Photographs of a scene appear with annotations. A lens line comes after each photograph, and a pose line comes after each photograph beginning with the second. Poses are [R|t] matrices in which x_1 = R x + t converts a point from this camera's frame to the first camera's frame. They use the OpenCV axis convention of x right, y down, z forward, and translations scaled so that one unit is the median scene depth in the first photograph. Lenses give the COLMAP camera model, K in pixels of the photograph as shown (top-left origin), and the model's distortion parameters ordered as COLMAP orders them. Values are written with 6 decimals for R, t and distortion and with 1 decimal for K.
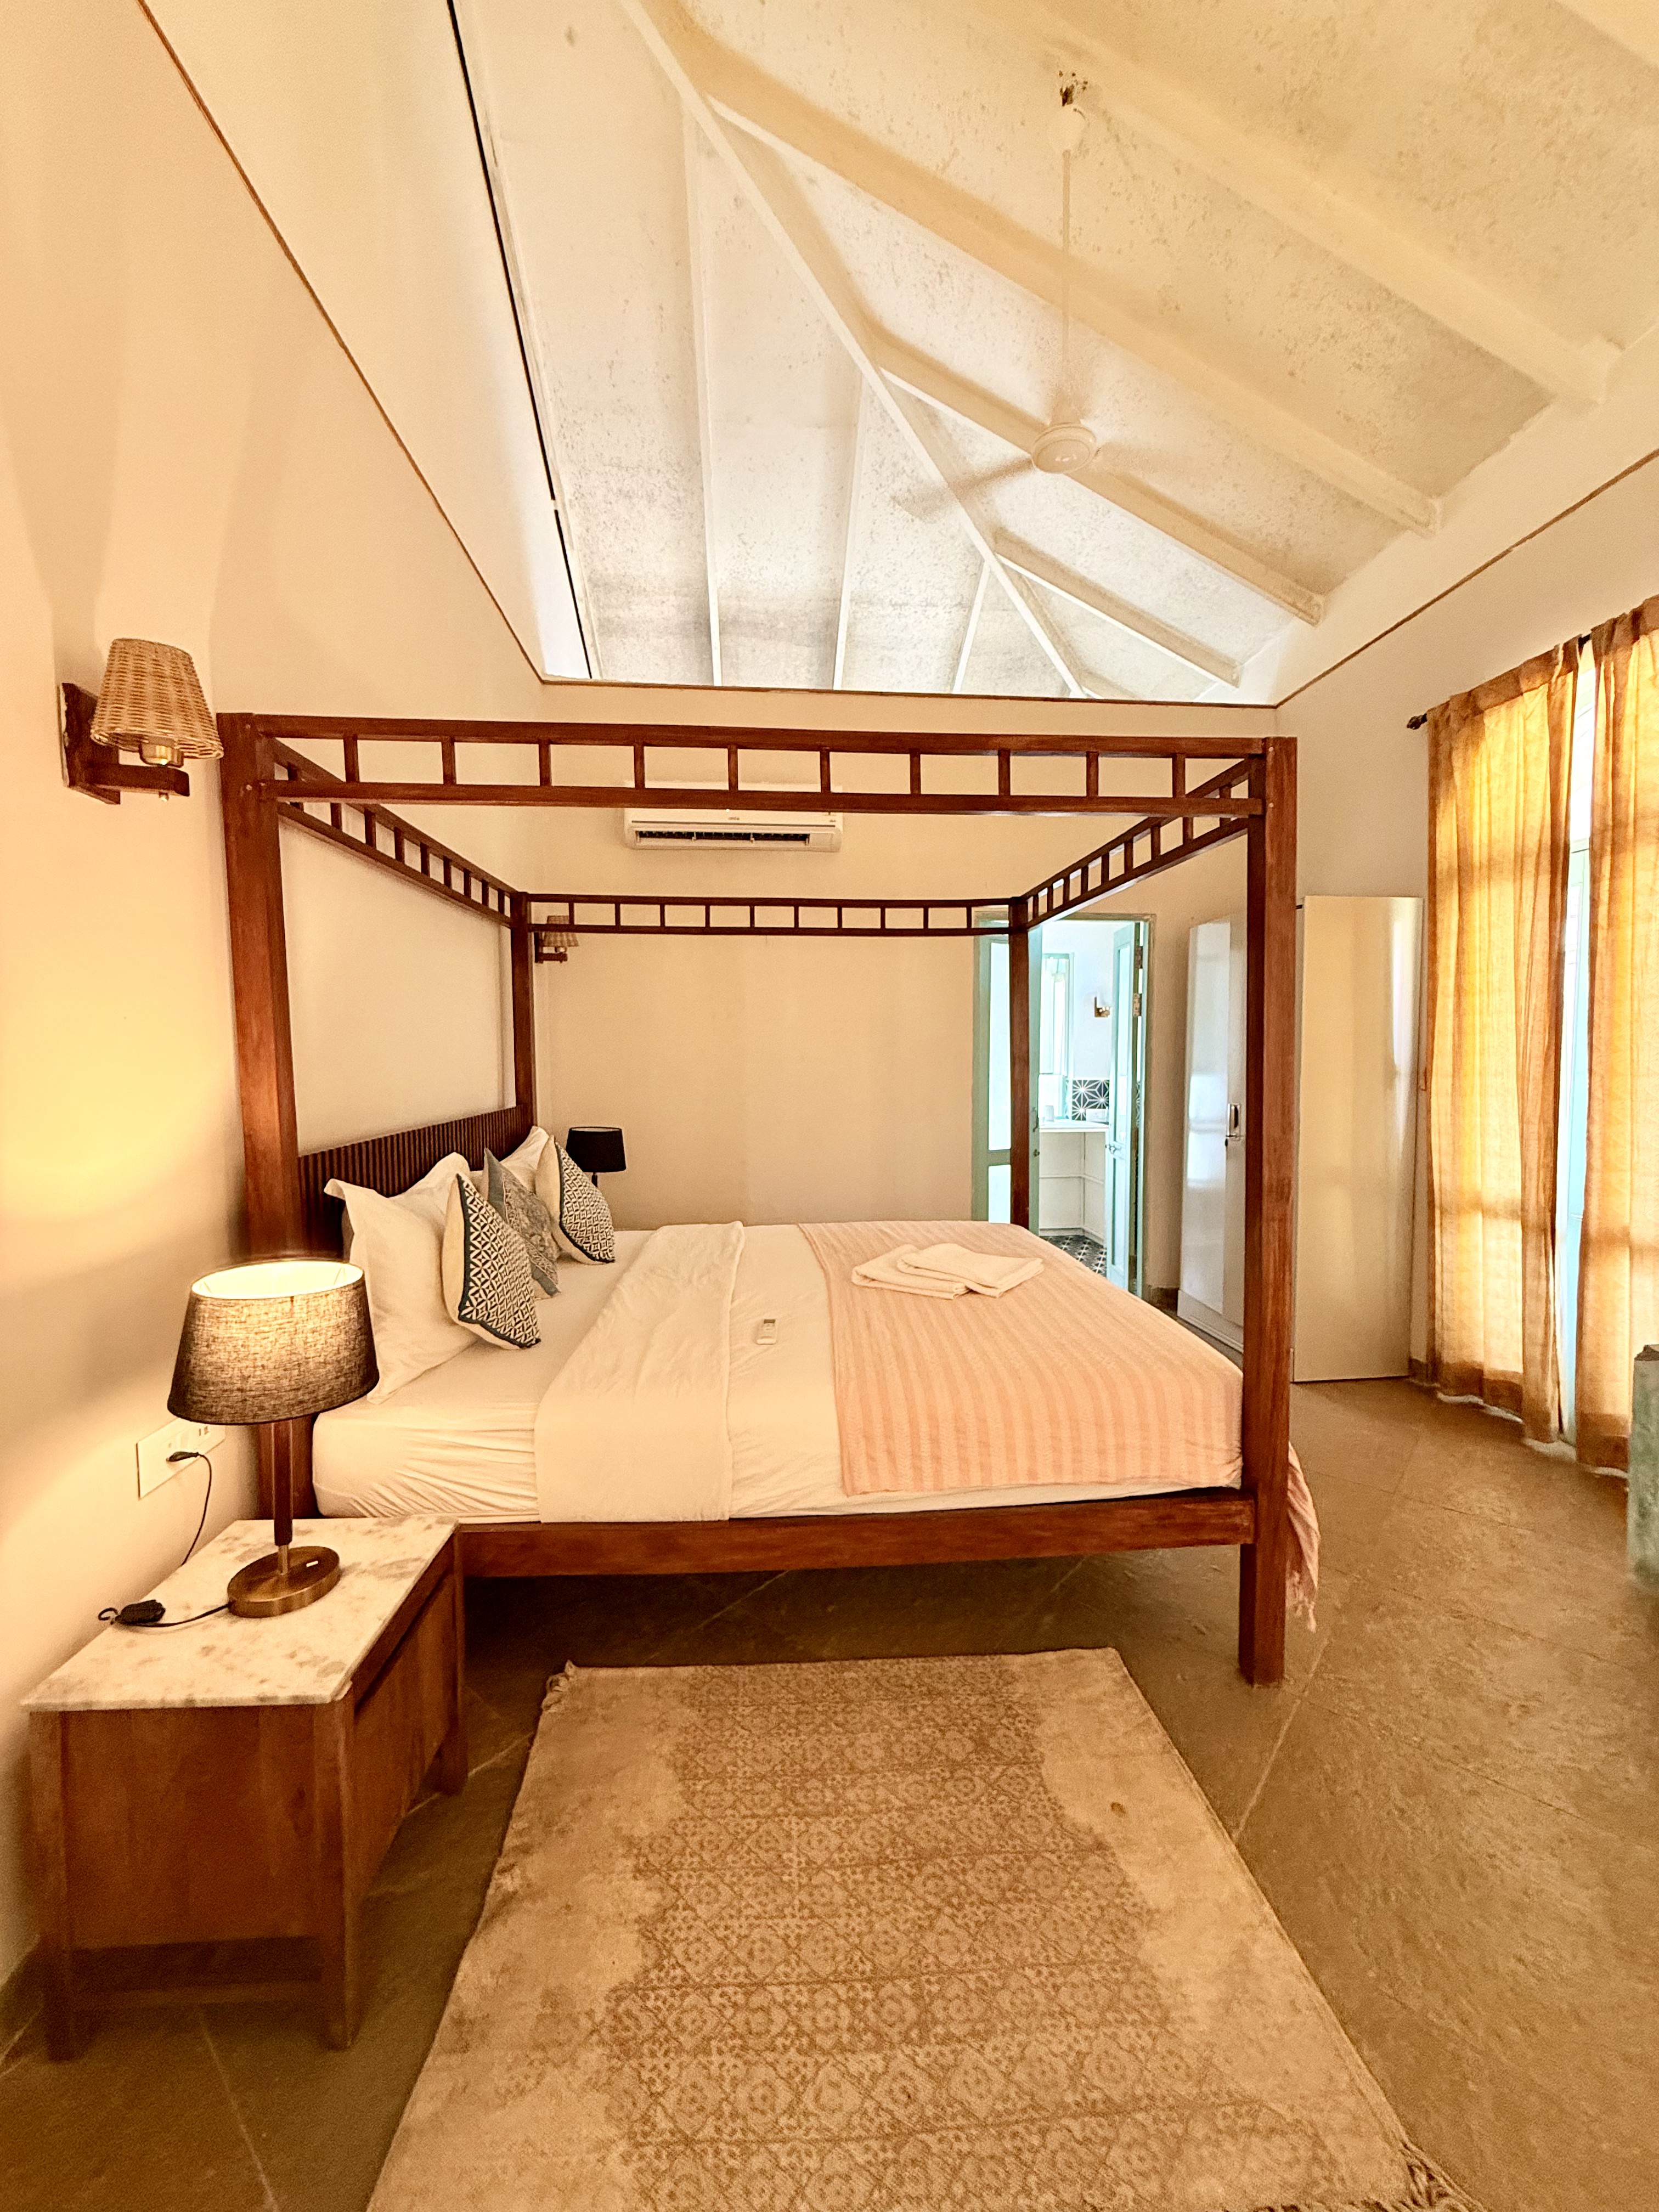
lens RADIAL K [[883.3, 0, 834.3], [0, 883.3, 1103.3], [0, 0, 1]] dist [-0.000359, 0.000266]
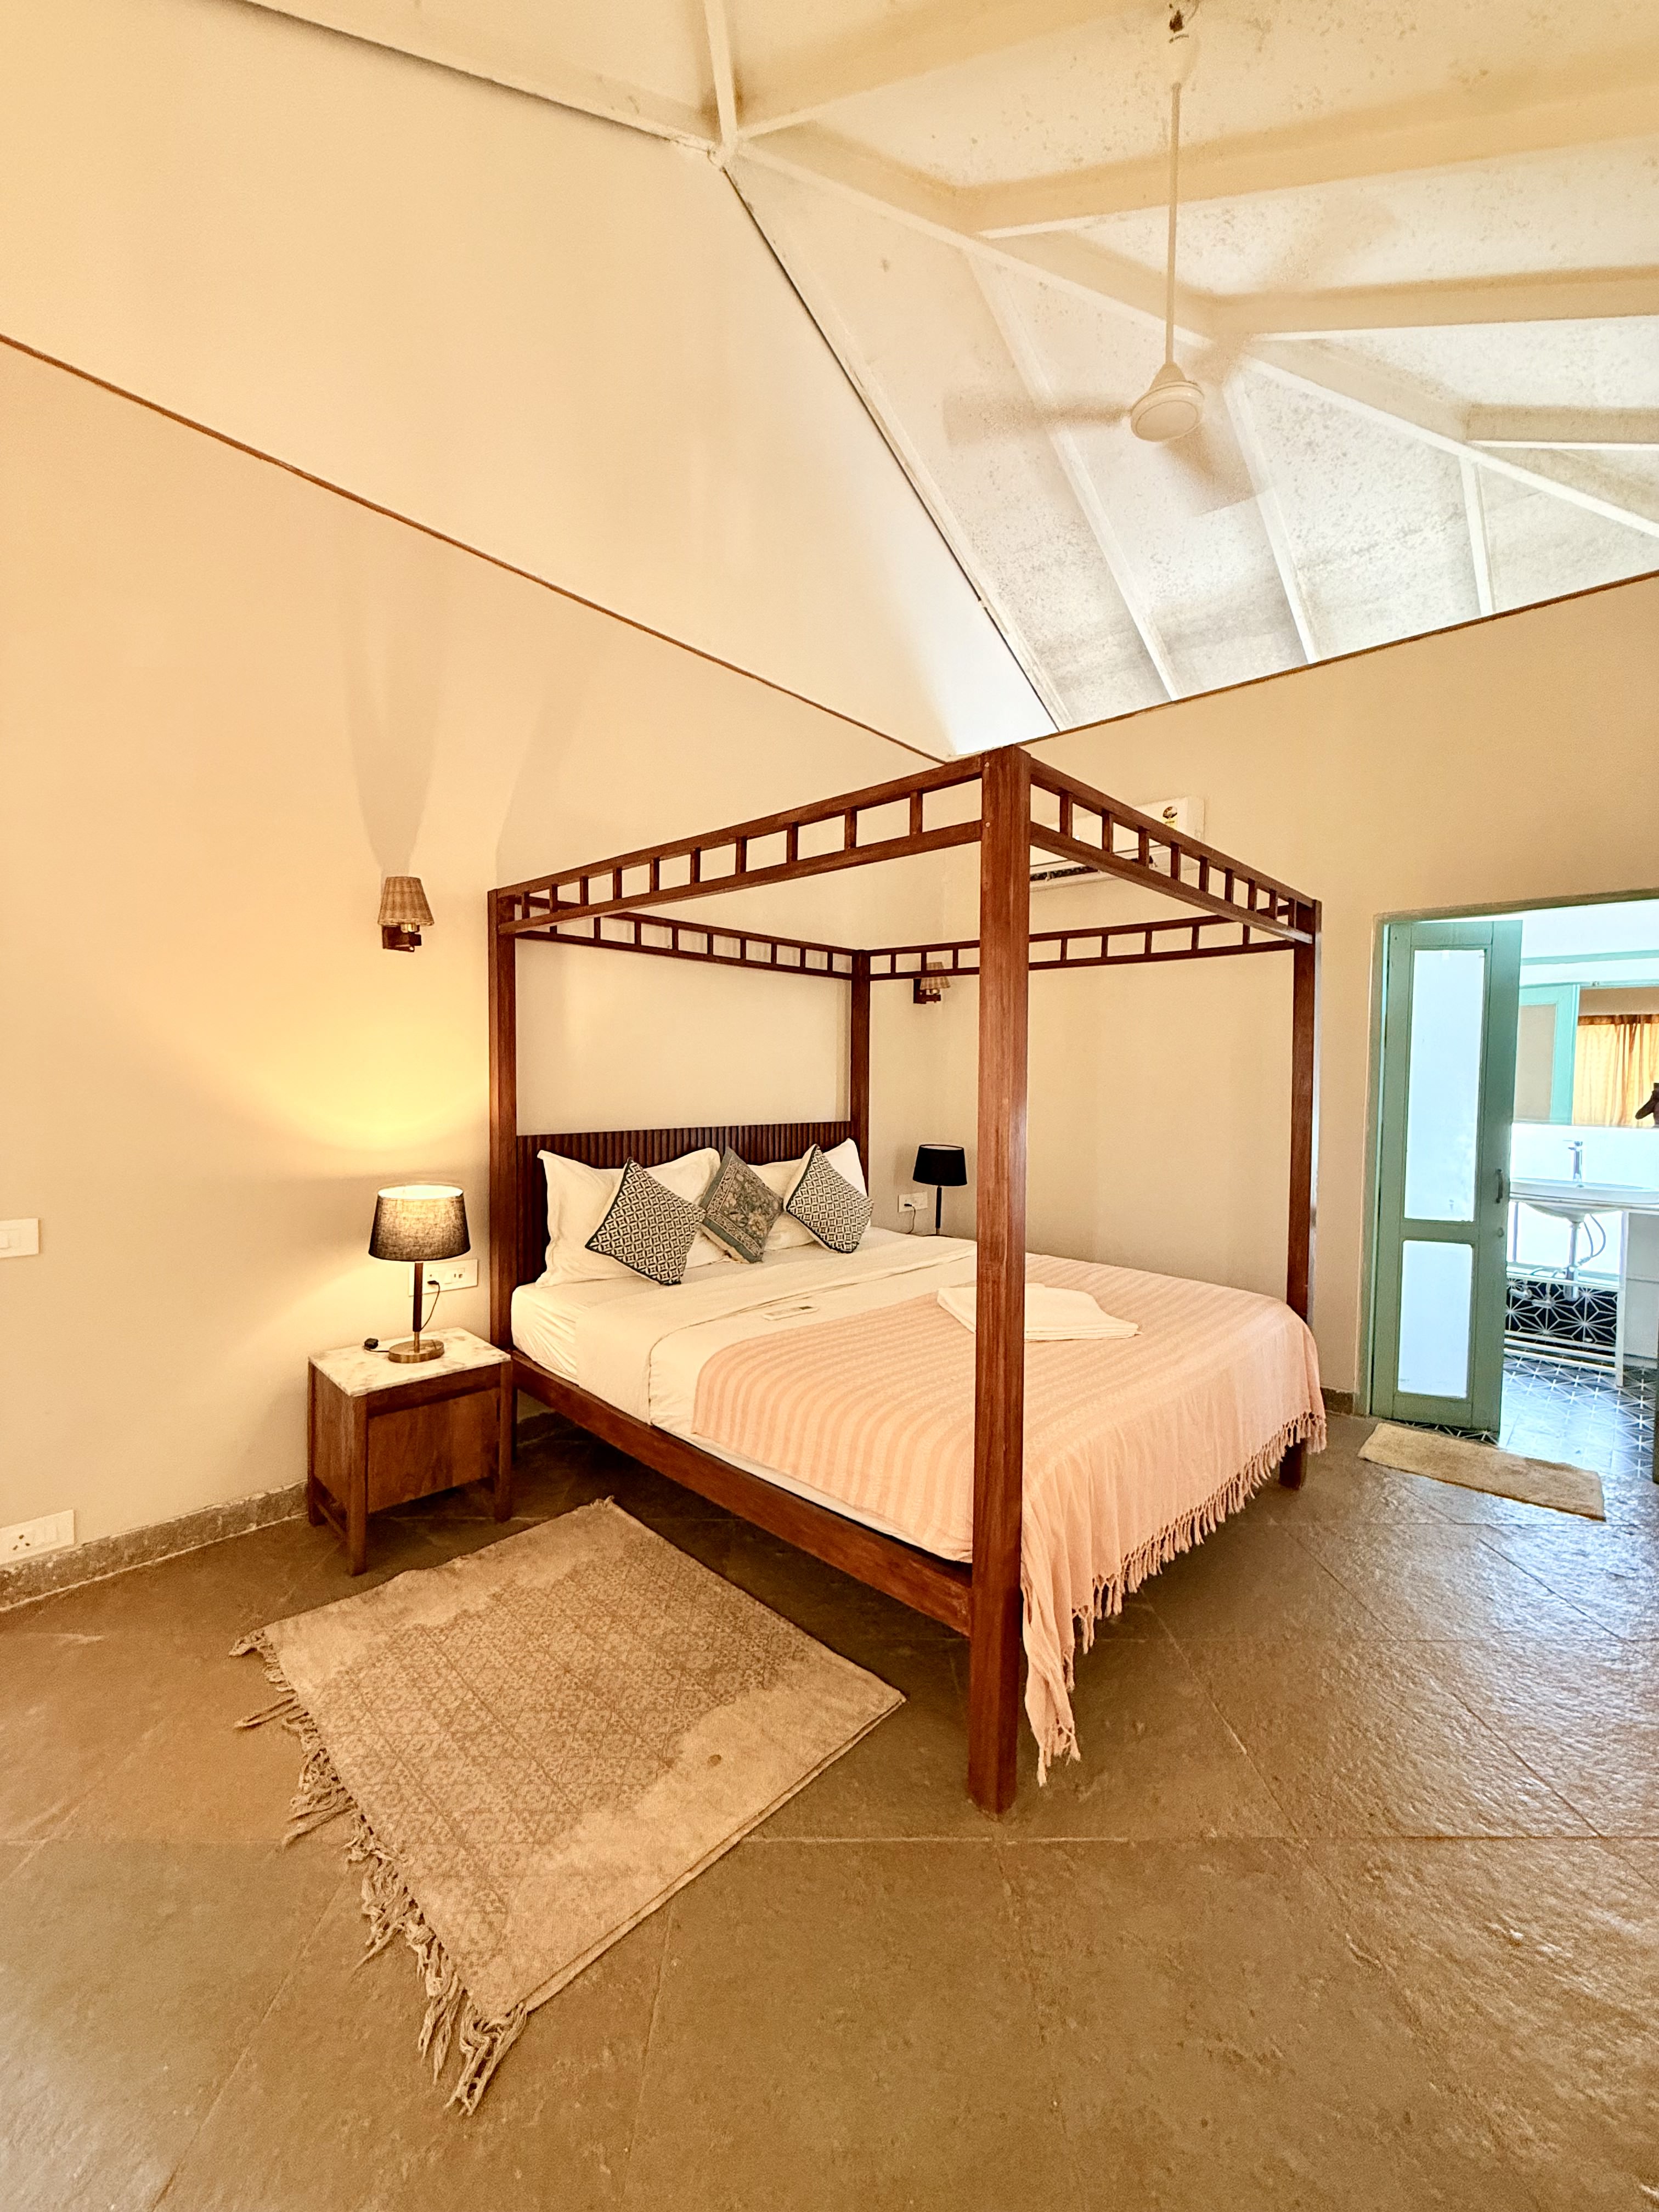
lens RADIAL K [[883.3, 0, 826.7], [0, 883.3, 1100.2], [0, 0, 1]] dist [-0.000359, 0.000266]
pose [[0.671092, 0.039929, -0.740298, 1.063382], [-0.062616, 0.998033, -0.002933, -0.040076], [0.738725, 0.048323, 0.672273, 0.268652]]
